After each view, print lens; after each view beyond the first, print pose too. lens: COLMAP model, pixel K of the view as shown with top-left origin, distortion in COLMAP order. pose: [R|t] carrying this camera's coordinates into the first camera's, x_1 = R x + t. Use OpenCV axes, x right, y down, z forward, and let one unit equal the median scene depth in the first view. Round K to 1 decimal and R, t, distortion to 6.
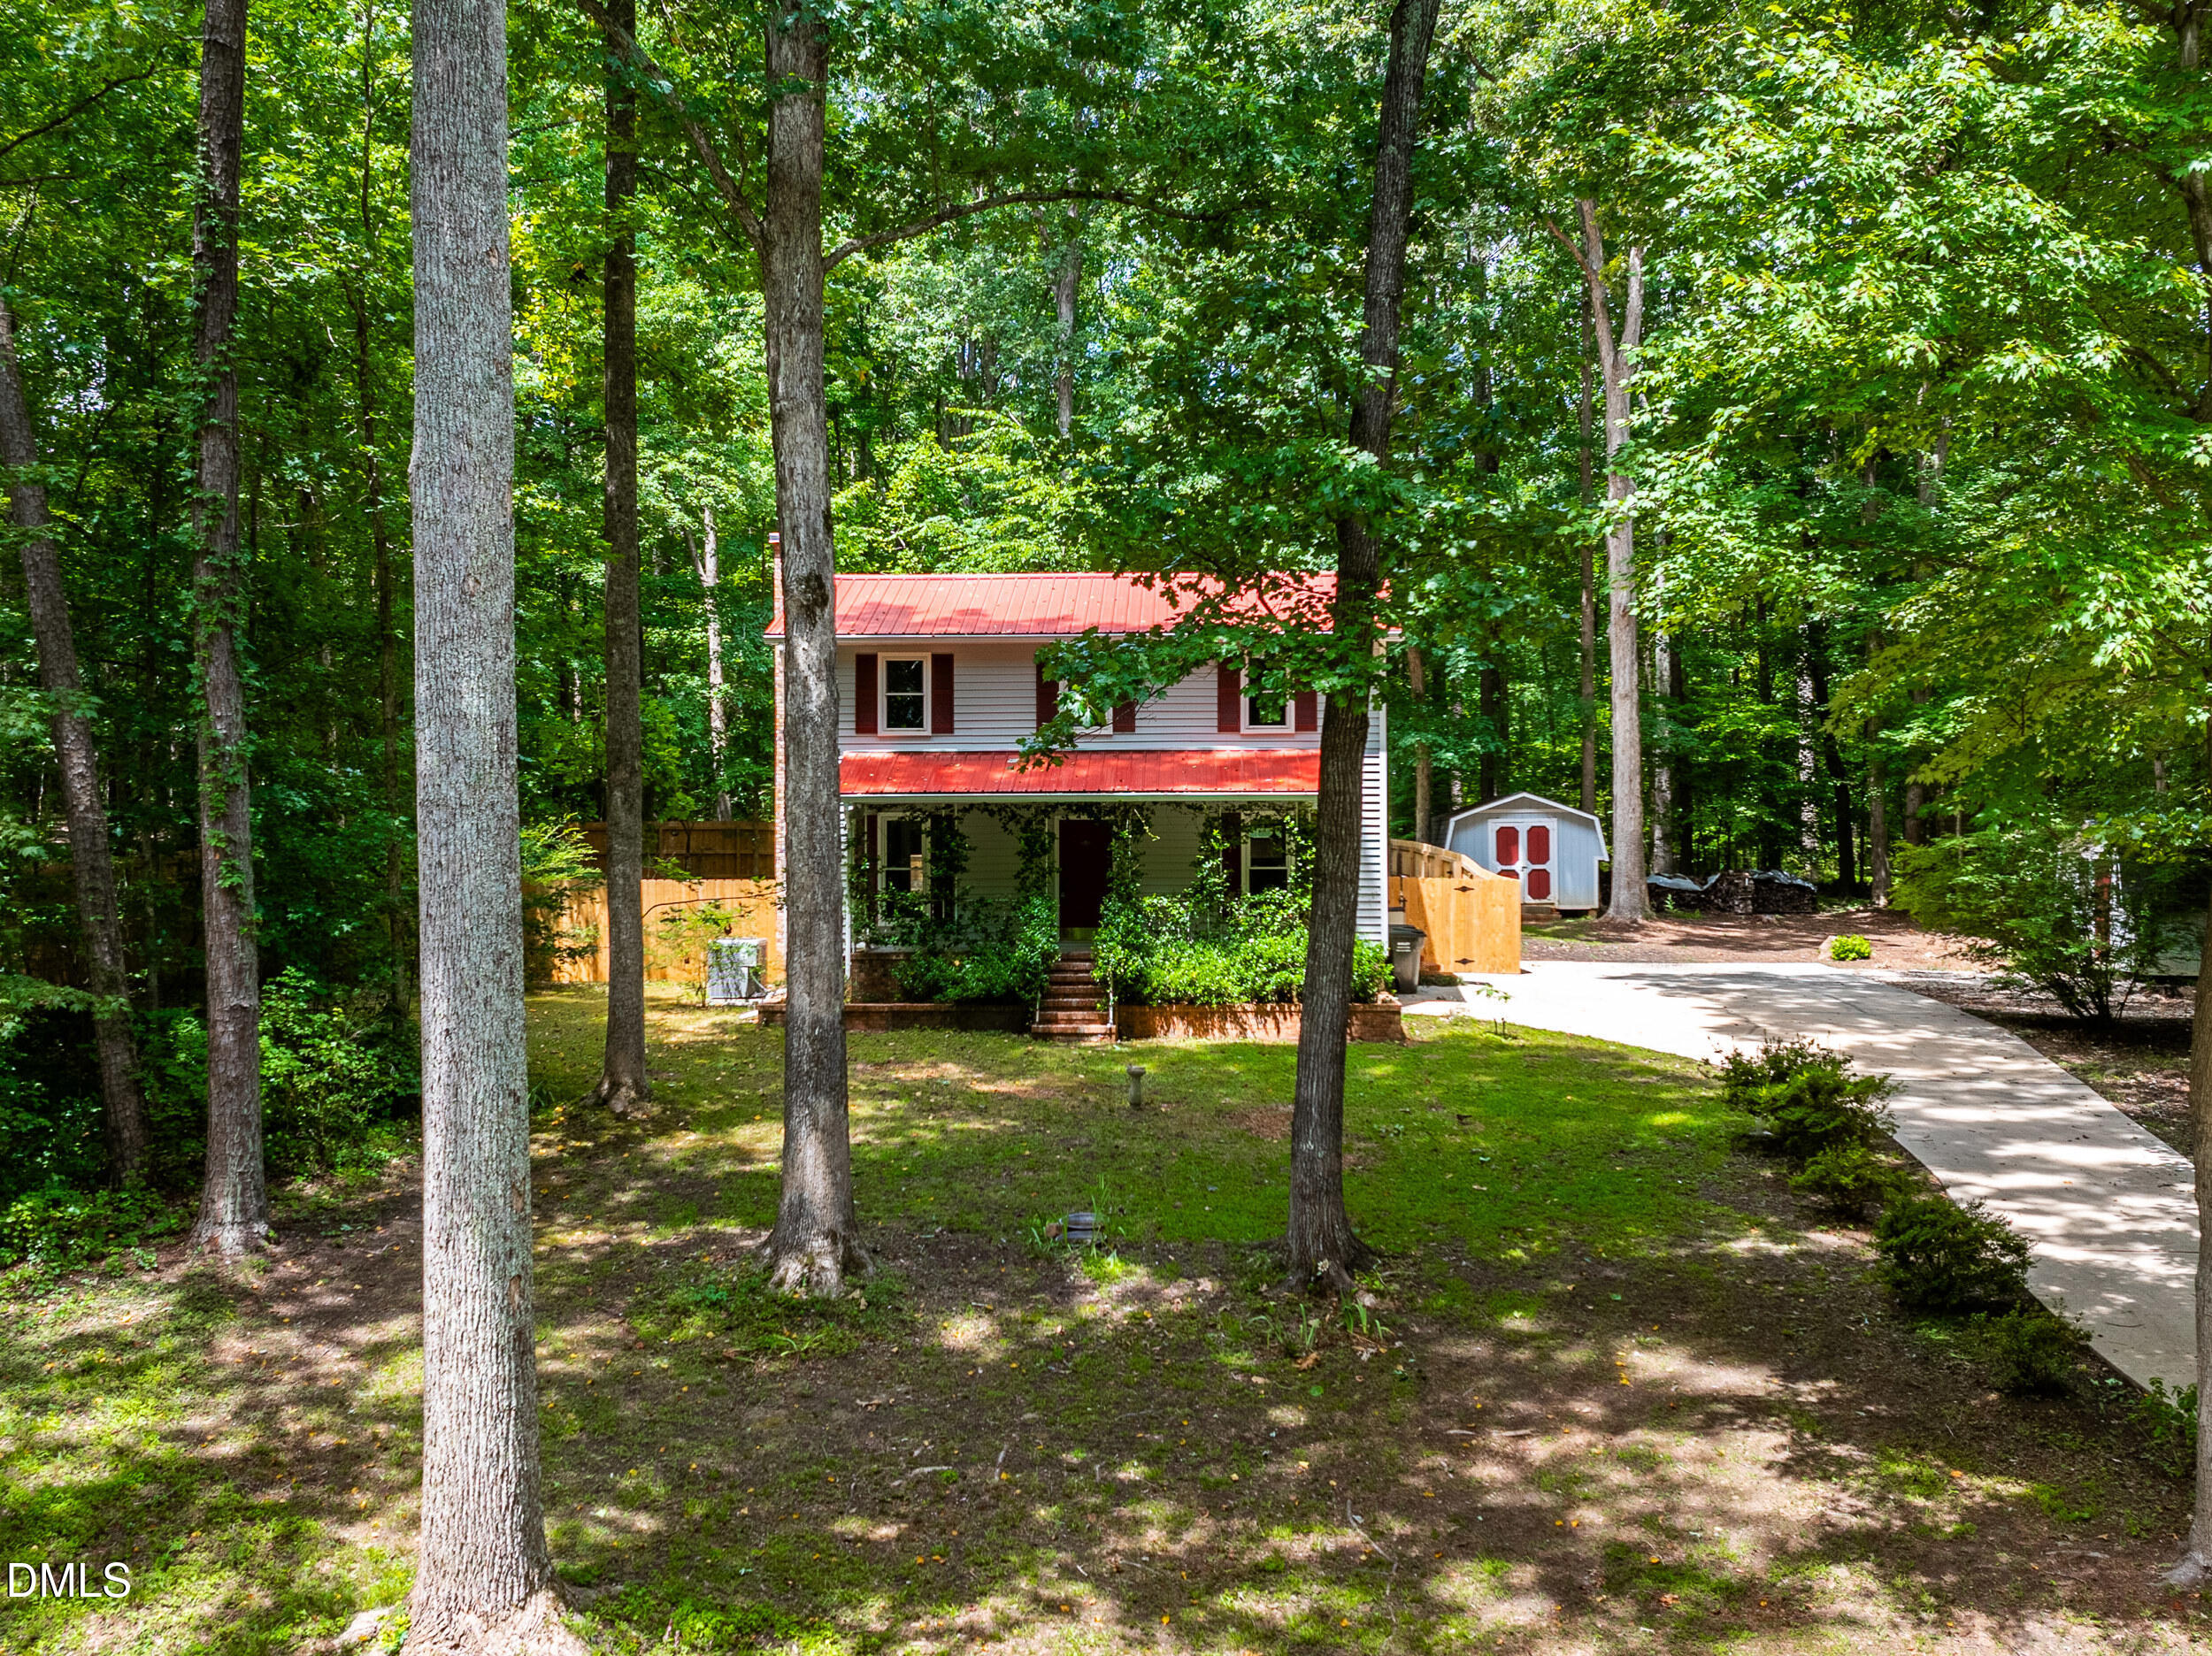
lens RADIAL K [[1880.3, 0, 1104.6], [0, 1880.3, 879.4], [0, 0, 1]] dist [-0.000912, 0.001161]
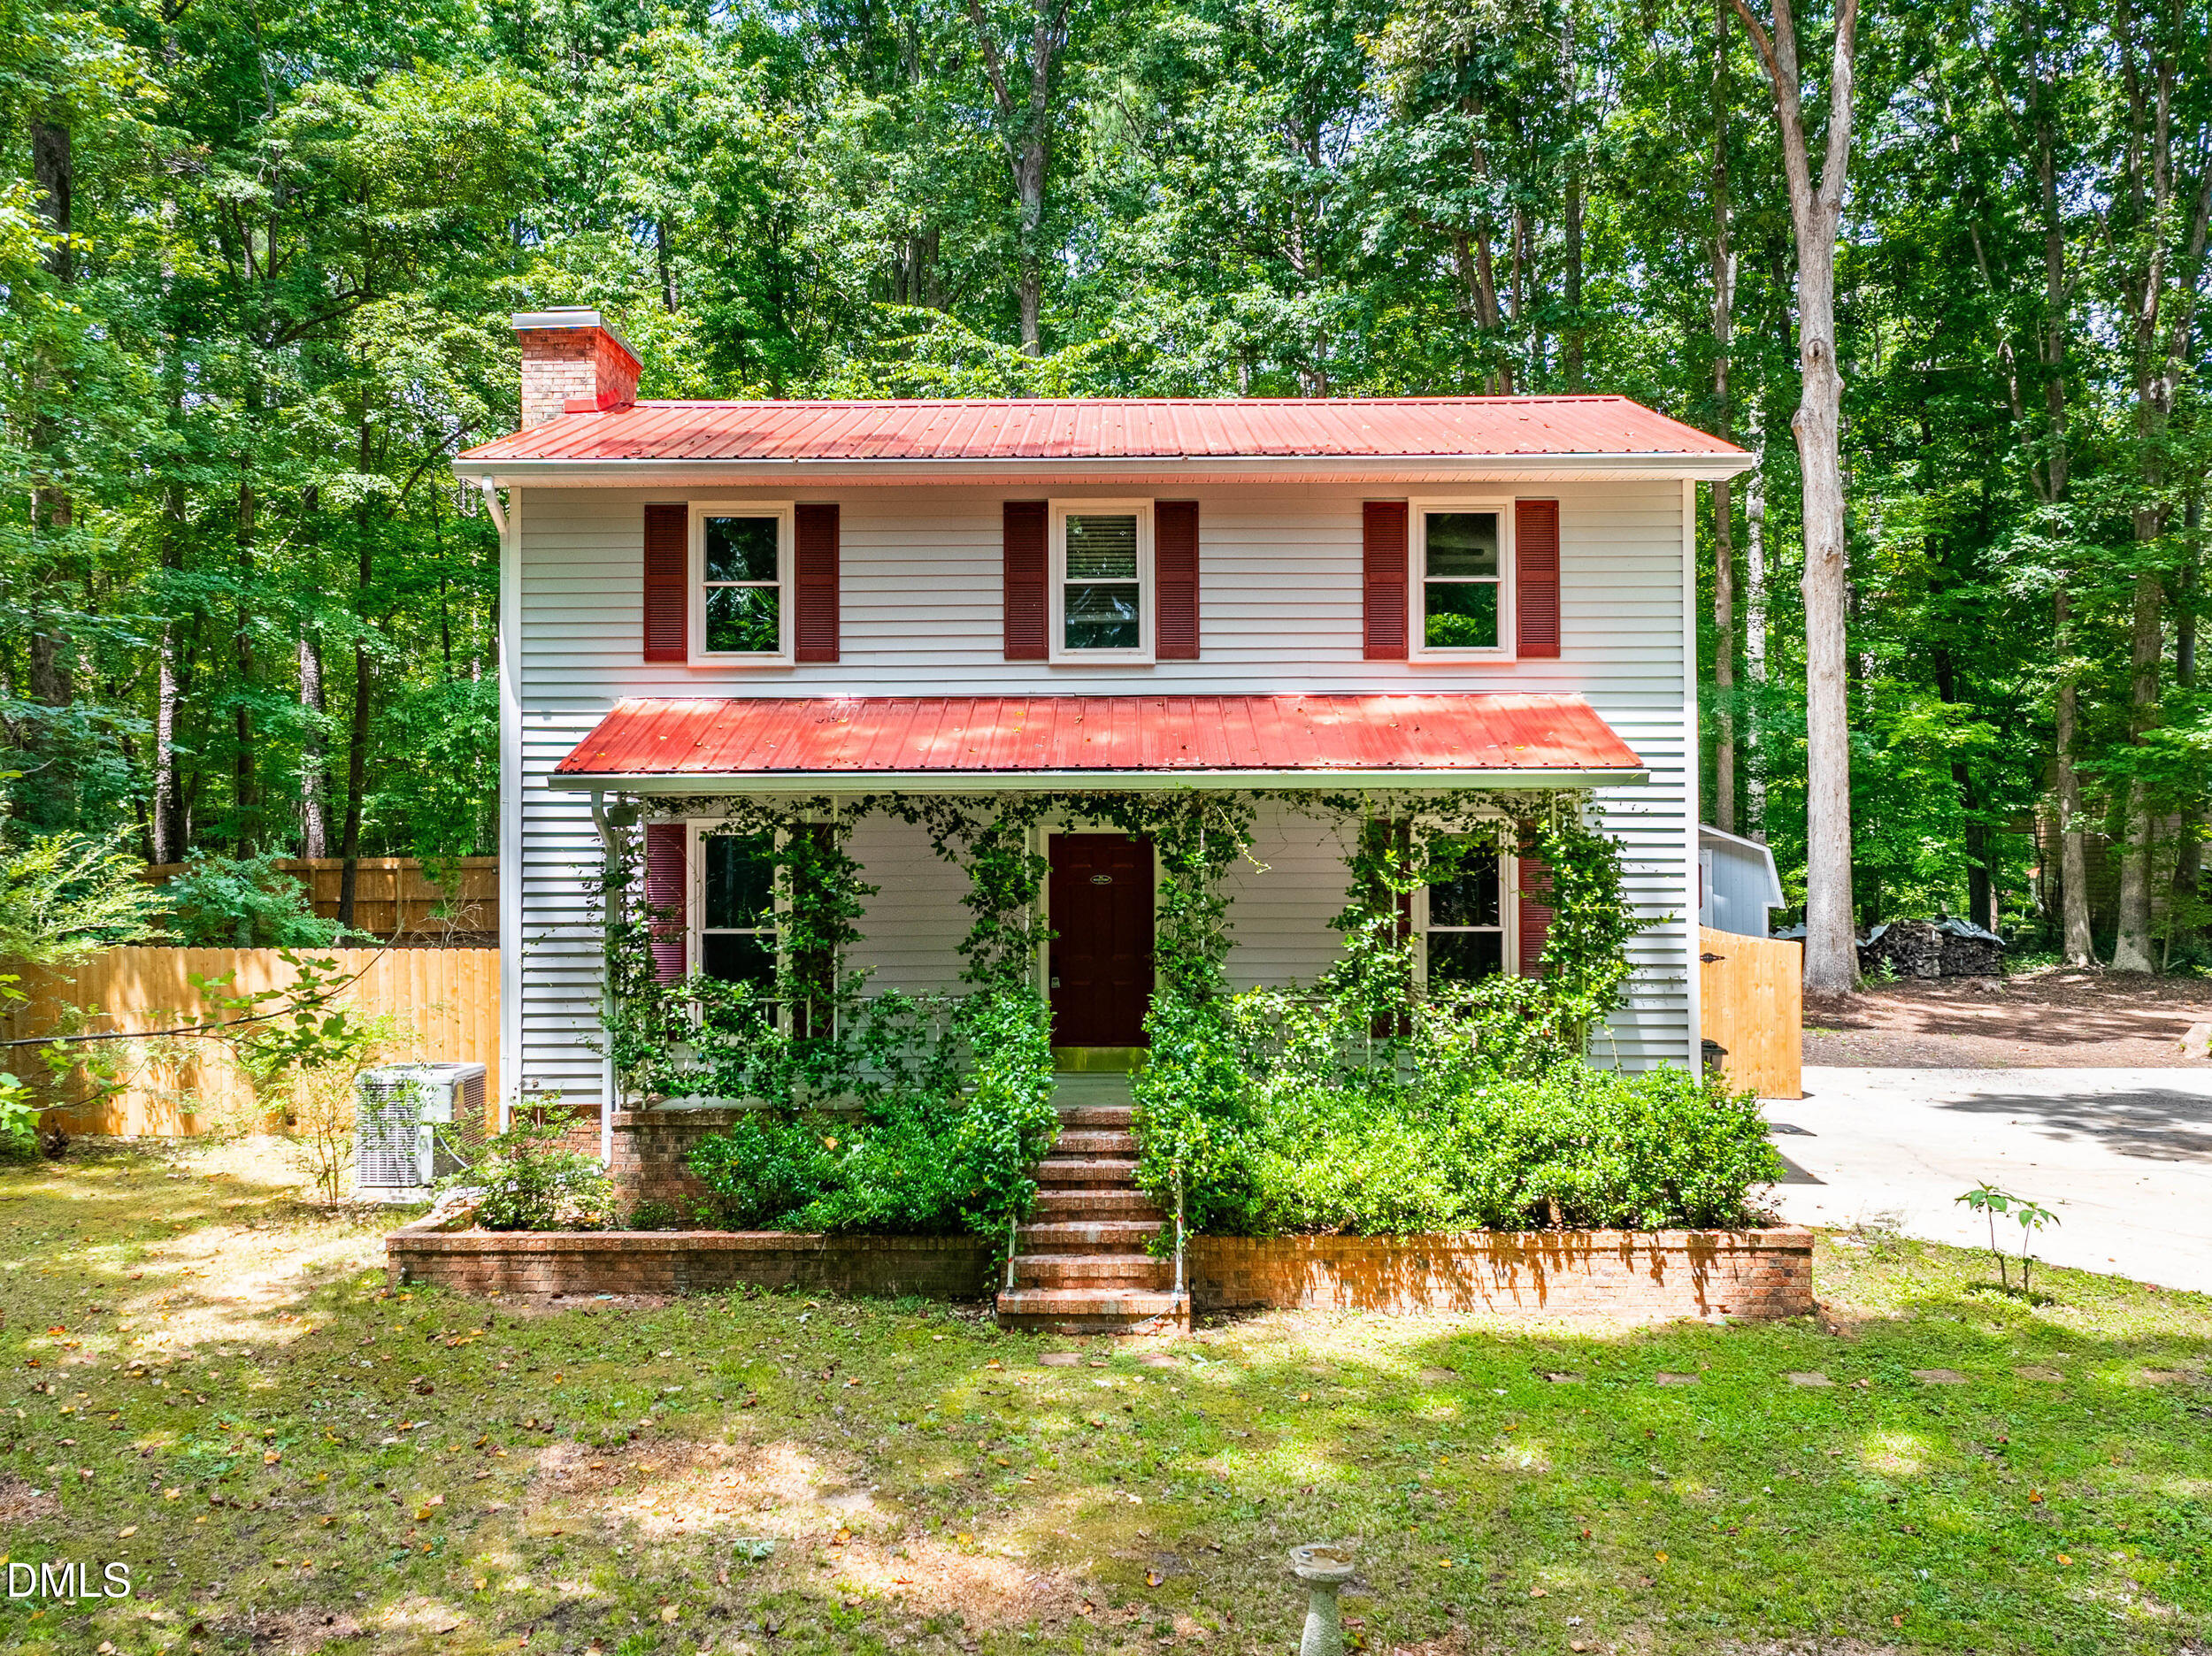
lens RADIAL K [[1880.3, 0, 1104.6], [0, 1880.3, 879.4], [0, 0, 1]] dist [-0.000912, 0.001161]
pose [[0.999679, -0.000339, 0.025325, -0.023839], [0.000911, 0.999745, -0.022575, -0.008712], [-0.025311, 0.022591, 0.999424, 0.538041]]
